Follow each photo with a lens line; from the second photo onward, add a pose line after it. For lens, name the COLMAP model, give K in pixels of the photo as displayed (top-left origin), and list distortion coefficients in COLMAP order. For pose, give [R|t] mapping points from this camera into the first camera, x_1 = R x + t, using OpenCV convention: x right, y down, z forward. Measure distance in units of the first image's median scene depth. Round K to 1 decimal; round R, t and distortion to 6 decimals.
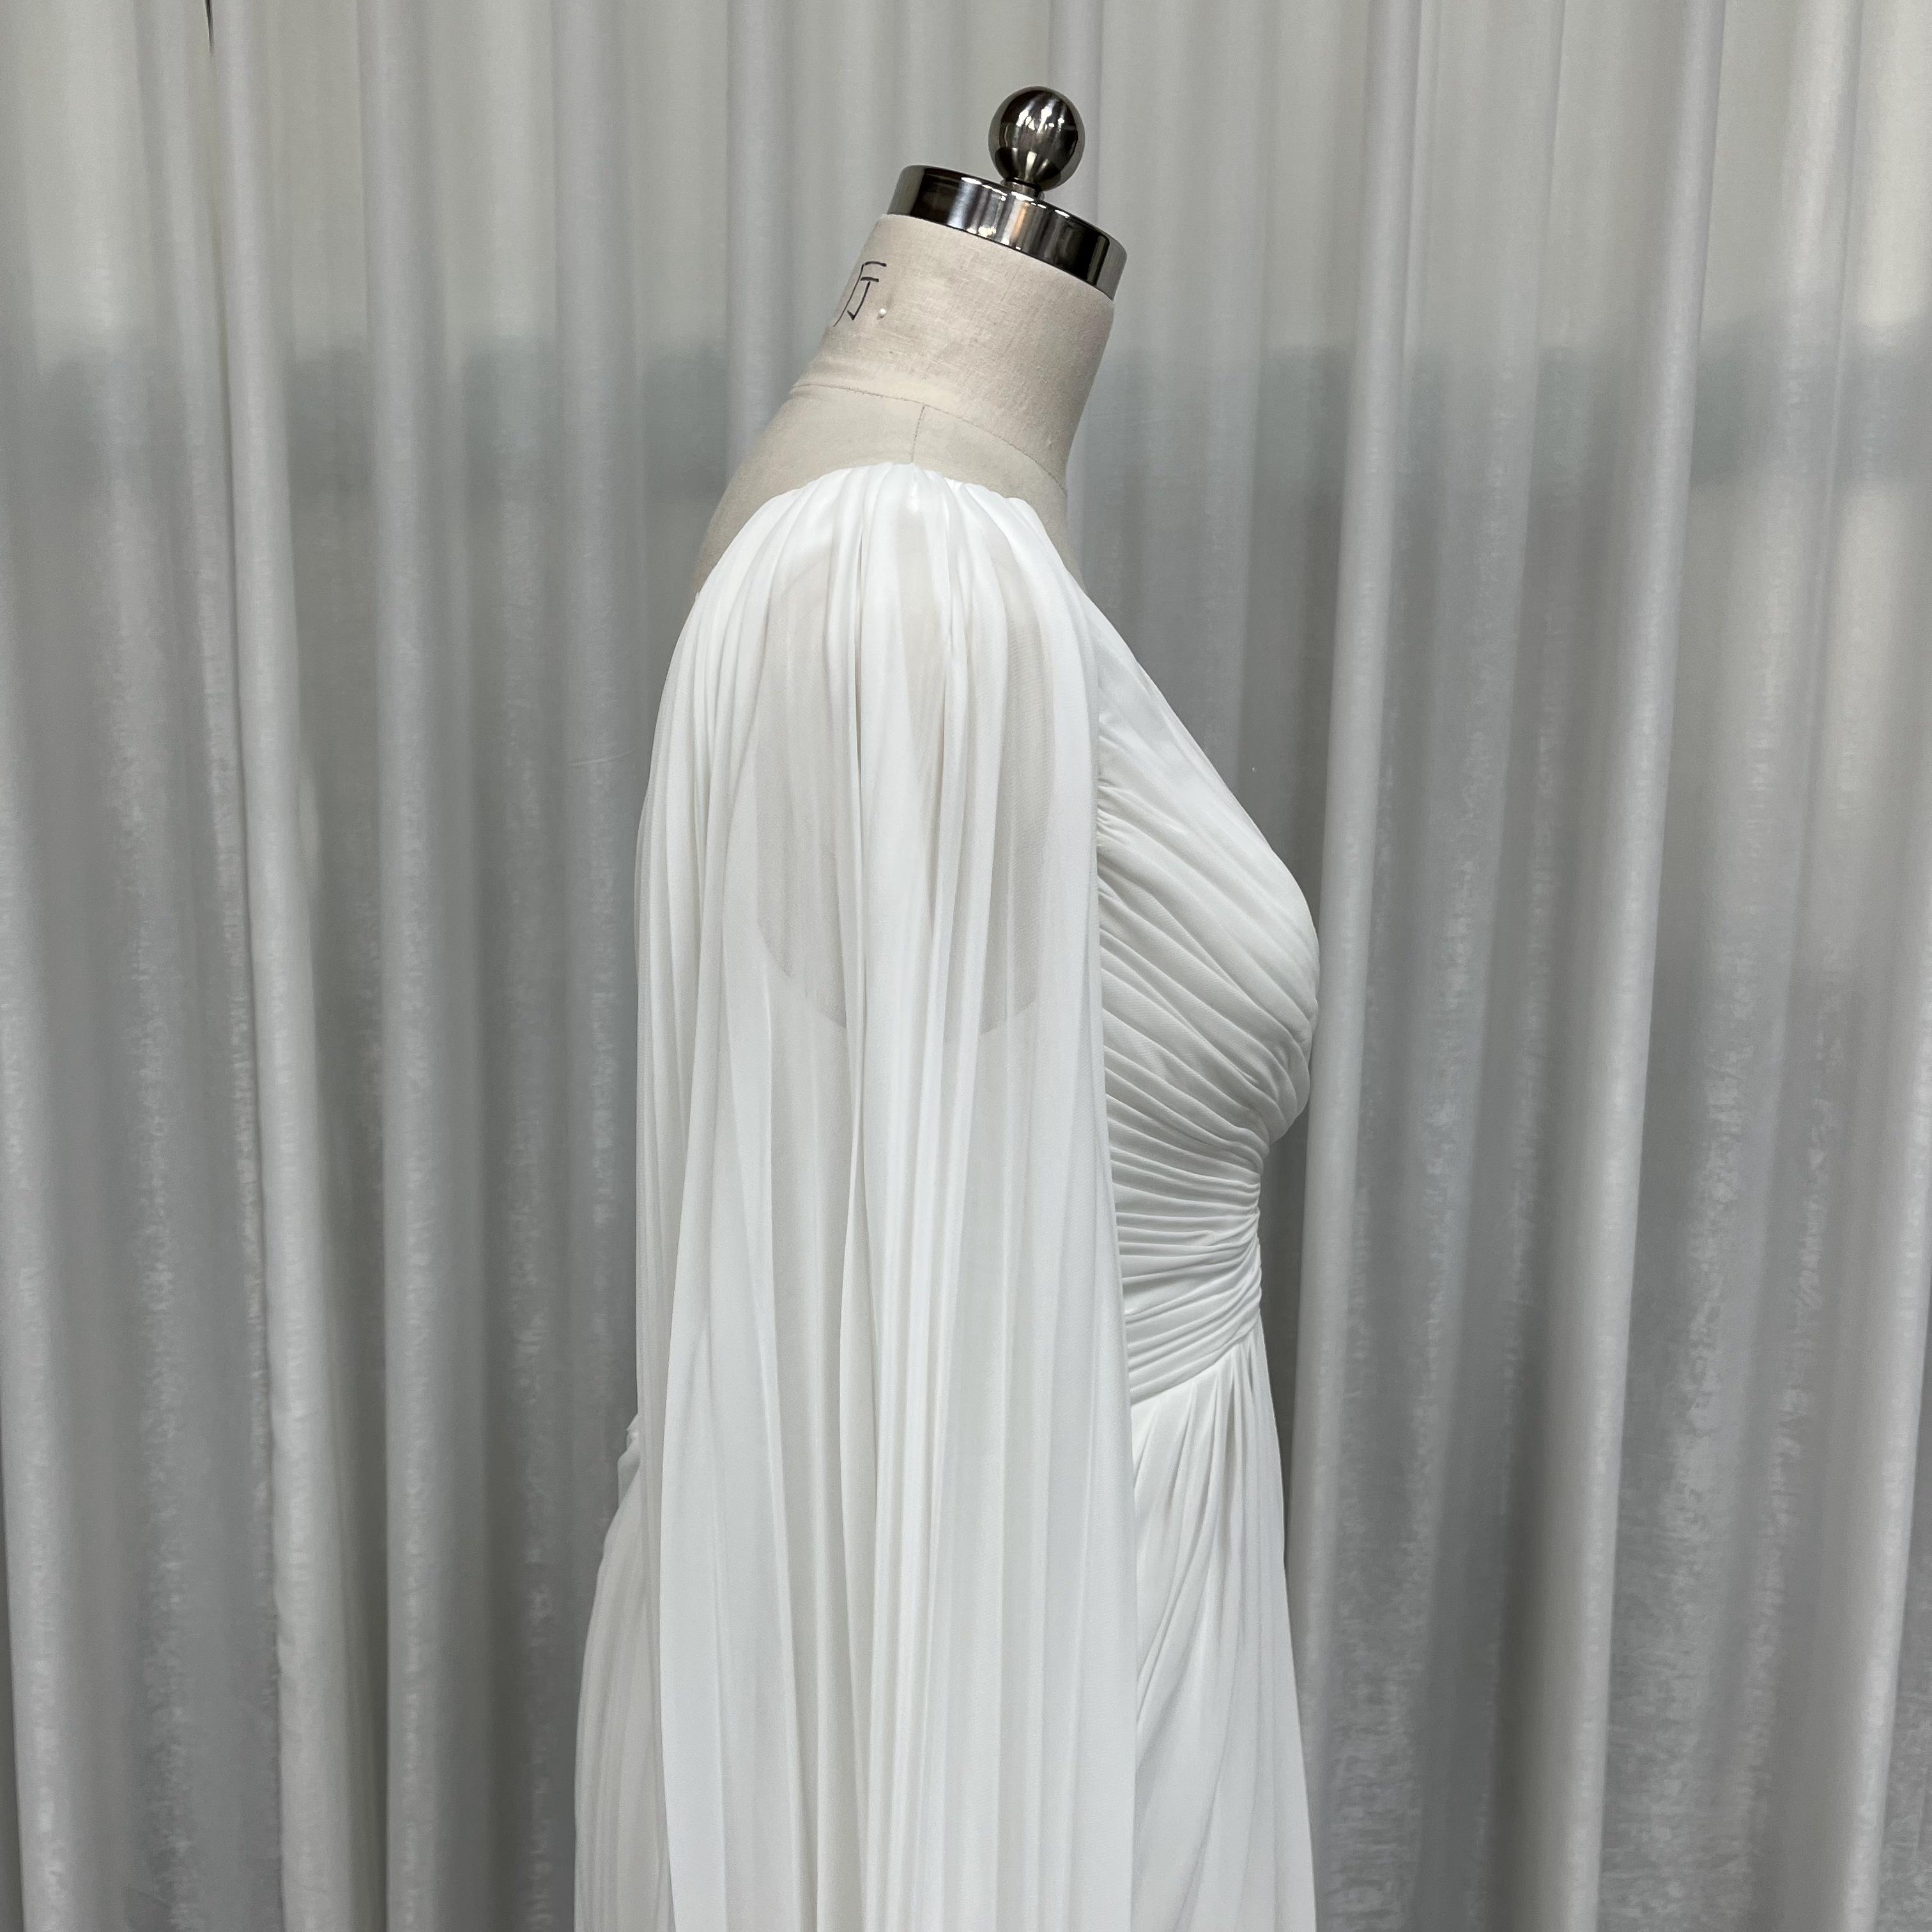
lens RADIAL K [[2002.4, 0, 984.0], [0, 2002.4, 968.5], [0, 0, 1]] dist [0.022115, 0.000412]
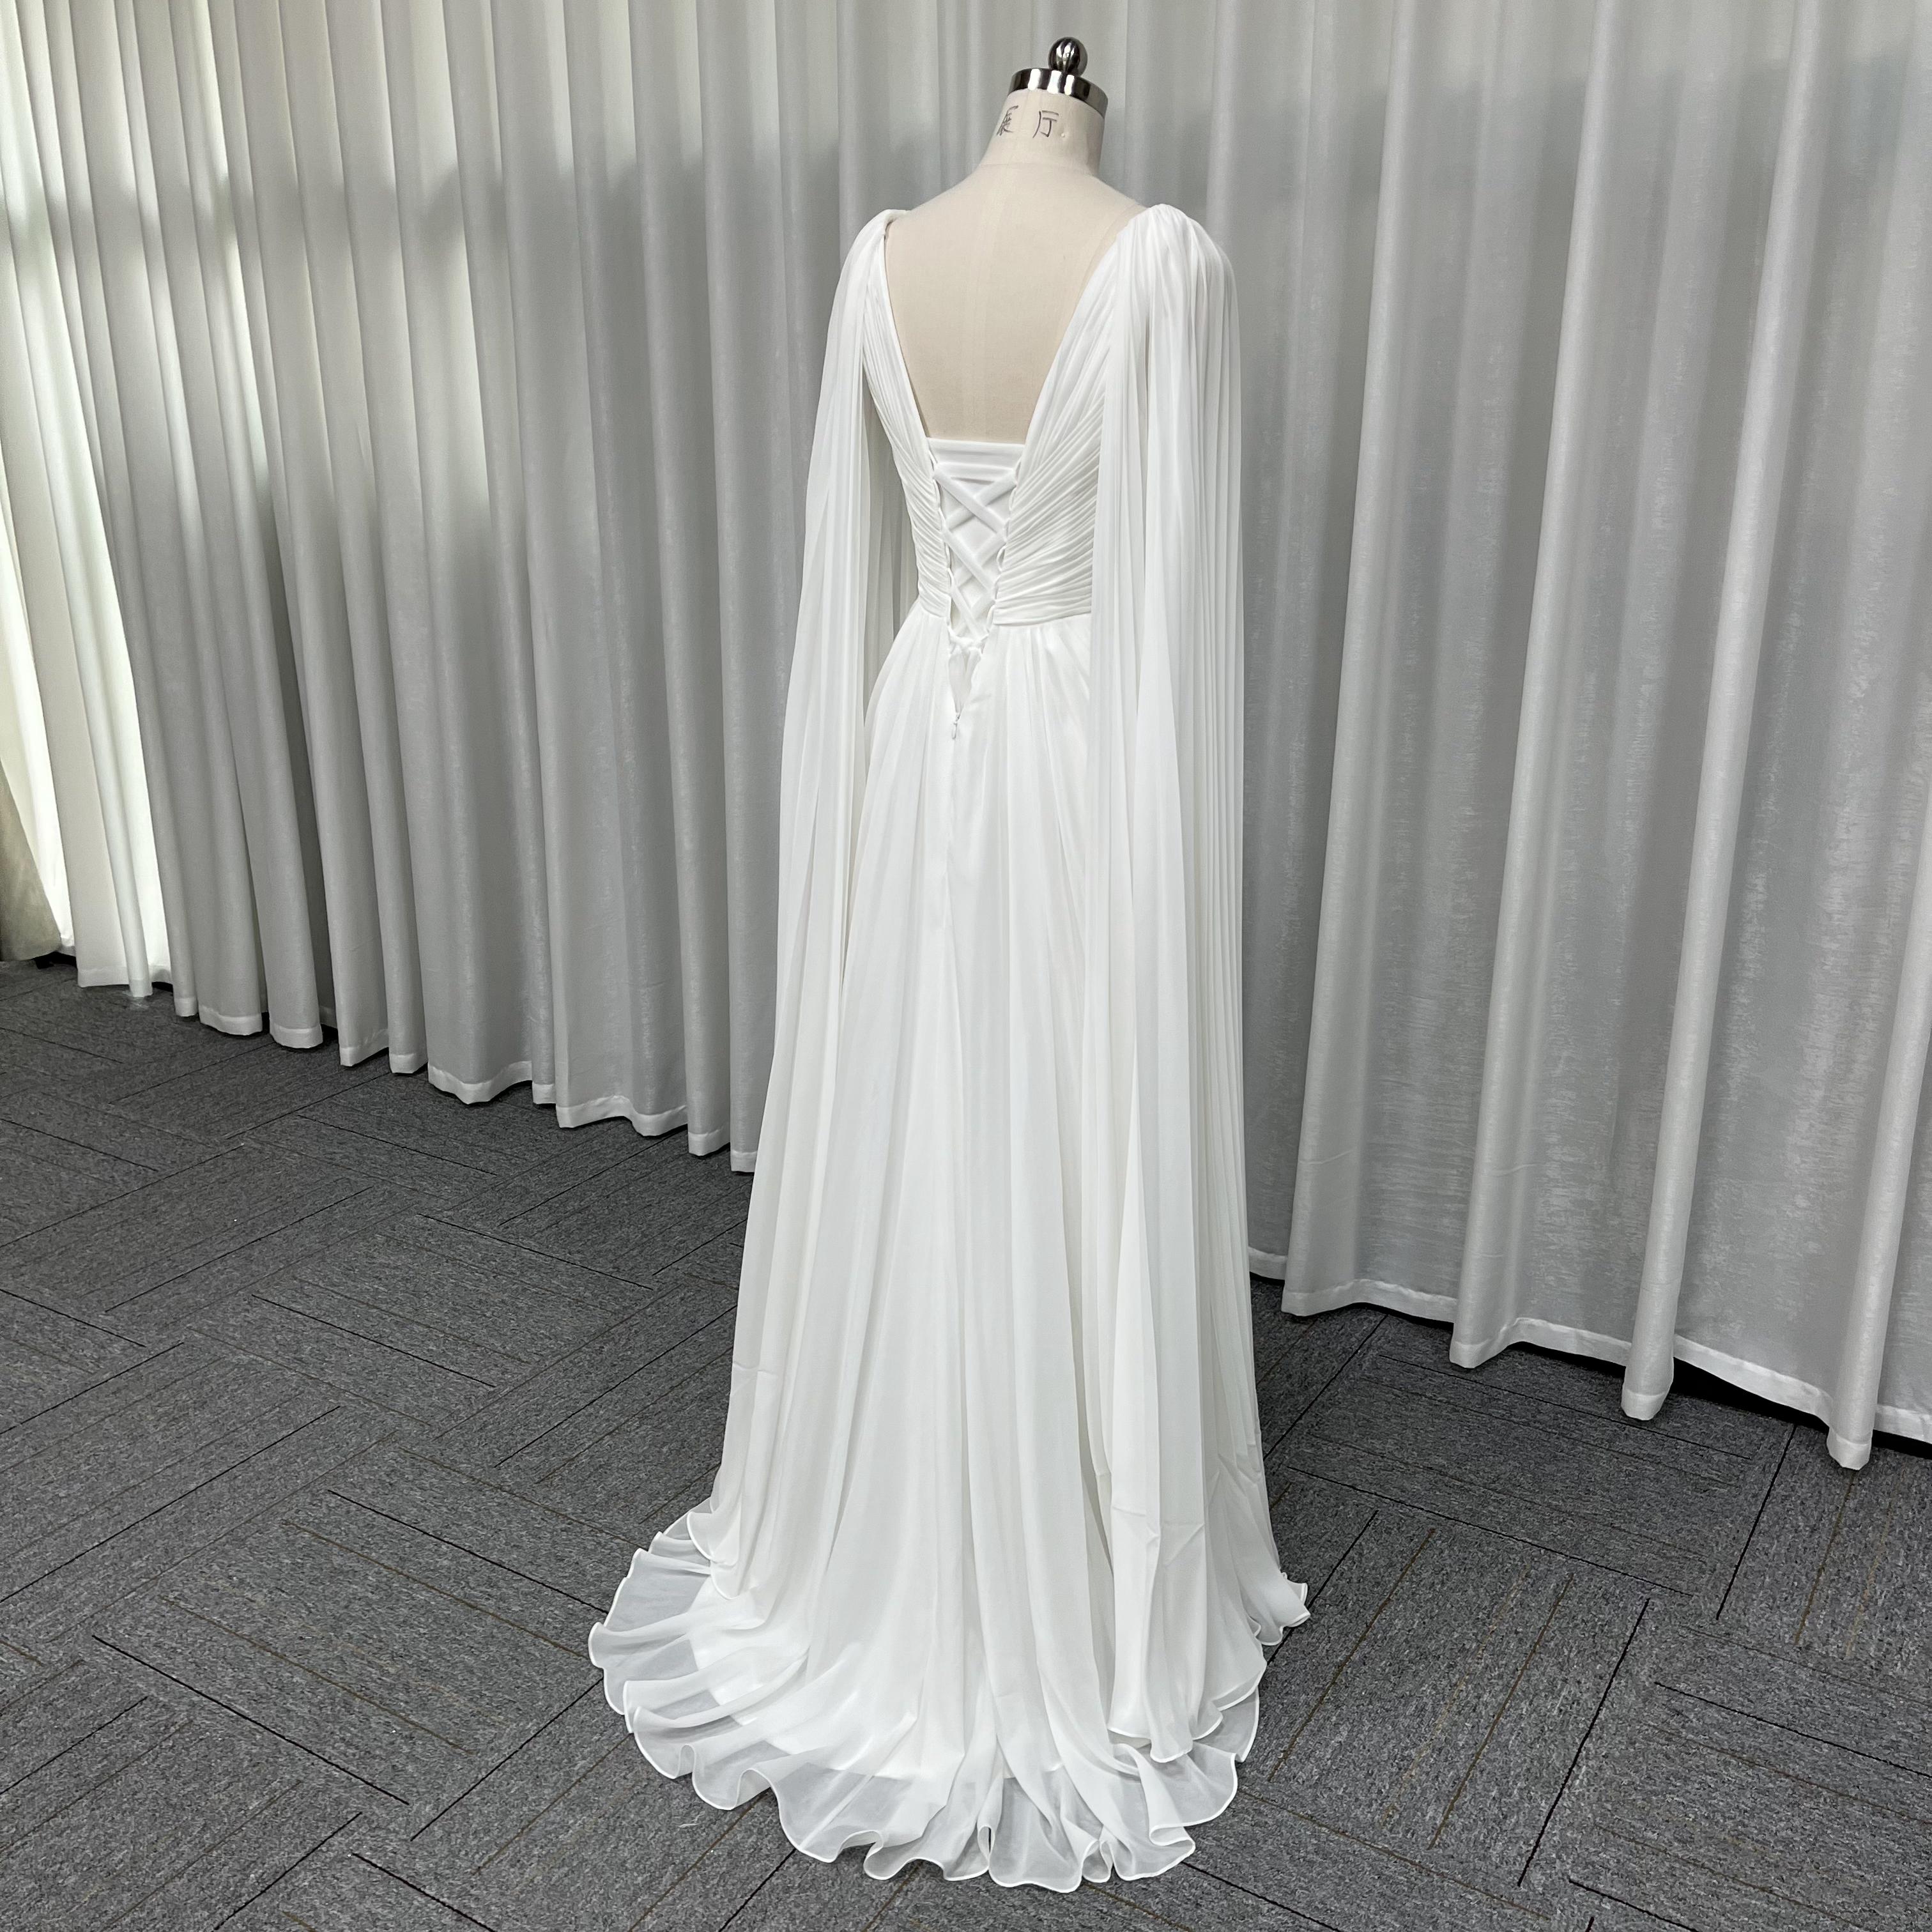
lens RADIAL K [[1941.4, 0, 979.5], [0, 1941.4, 951.5], [0, 0, 1]] dist [0.026684, -0.009665]
pose [[0.830381, 0.161100, -0.533399, 0.652563], [-0.081685, 0.982145, 0.169468, 0.115611], [0.551177, -0.097152, 0.828713, -0.501145]]
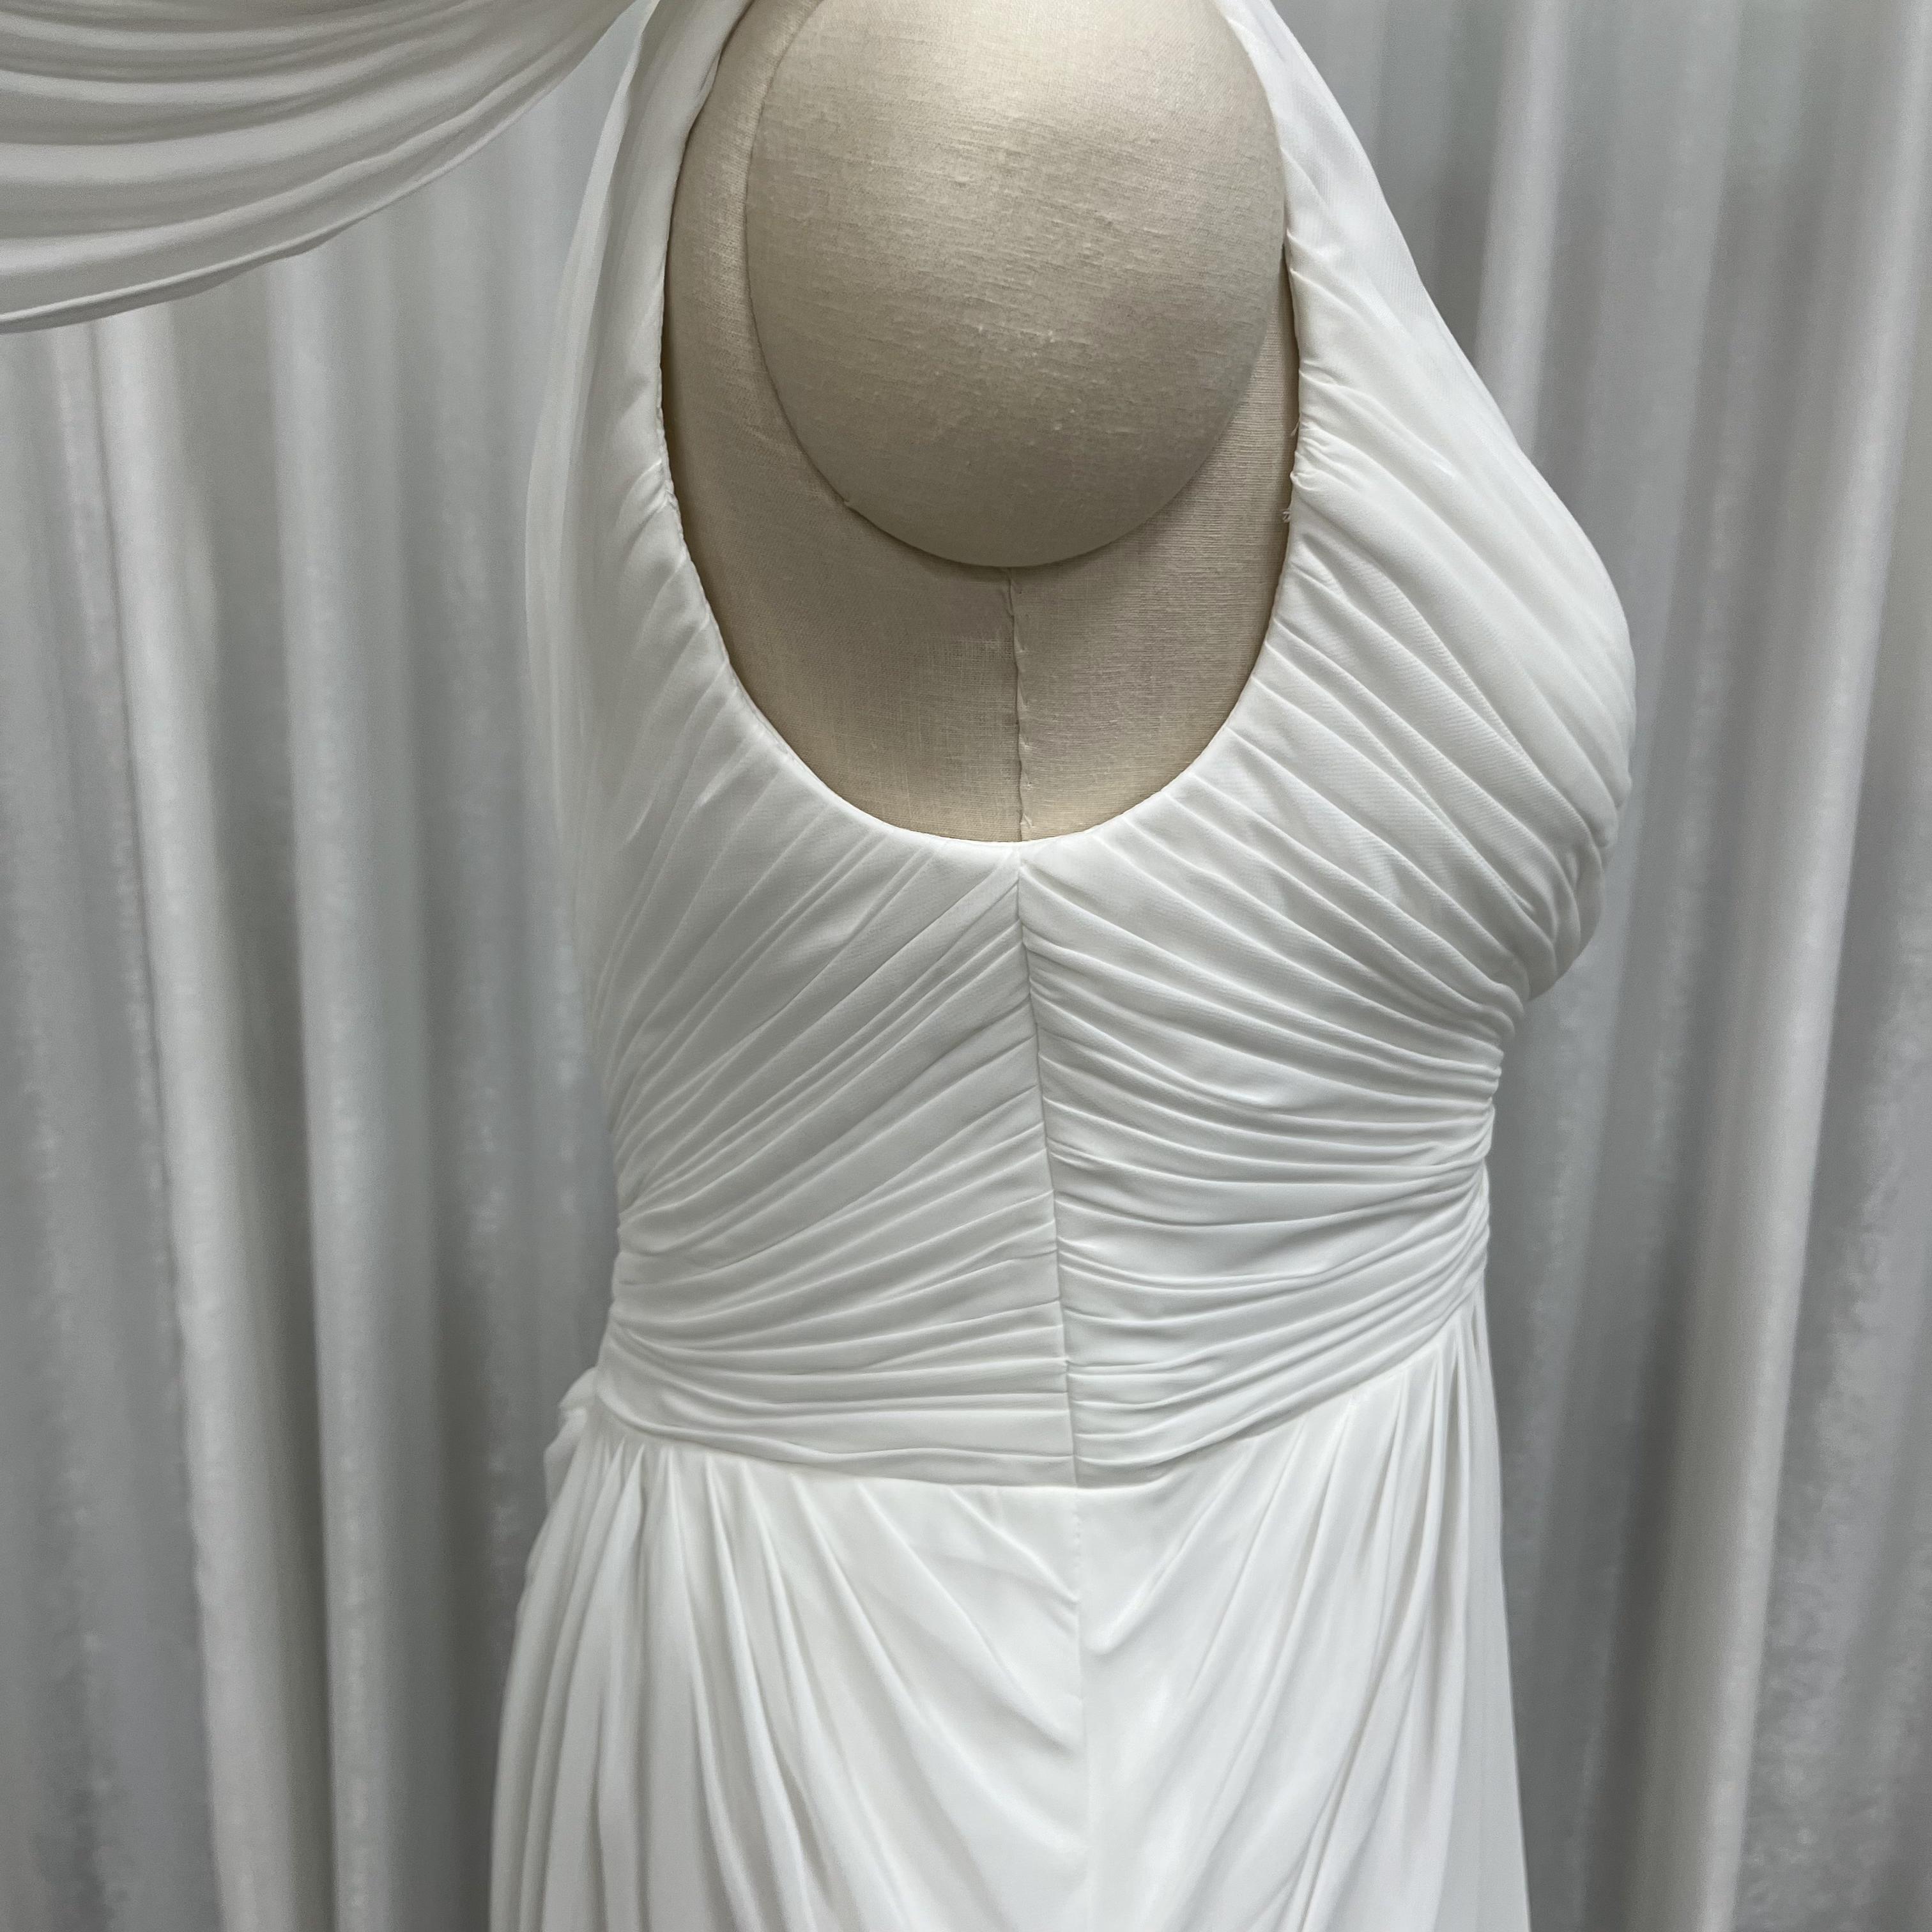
lens RADIAL K [[1871.9, 0, 970.5], [0, 1871.9, 928.2], [0, 0, 1]] dist [0.010170, 0.016662]
pose [[0.999947, 0.004824, -0.009120, -0.017854], [-0.004256, 0.998108, 0.061331, 0.015392], [0.009398, -0.061289, 0.998076, 0.232885]]
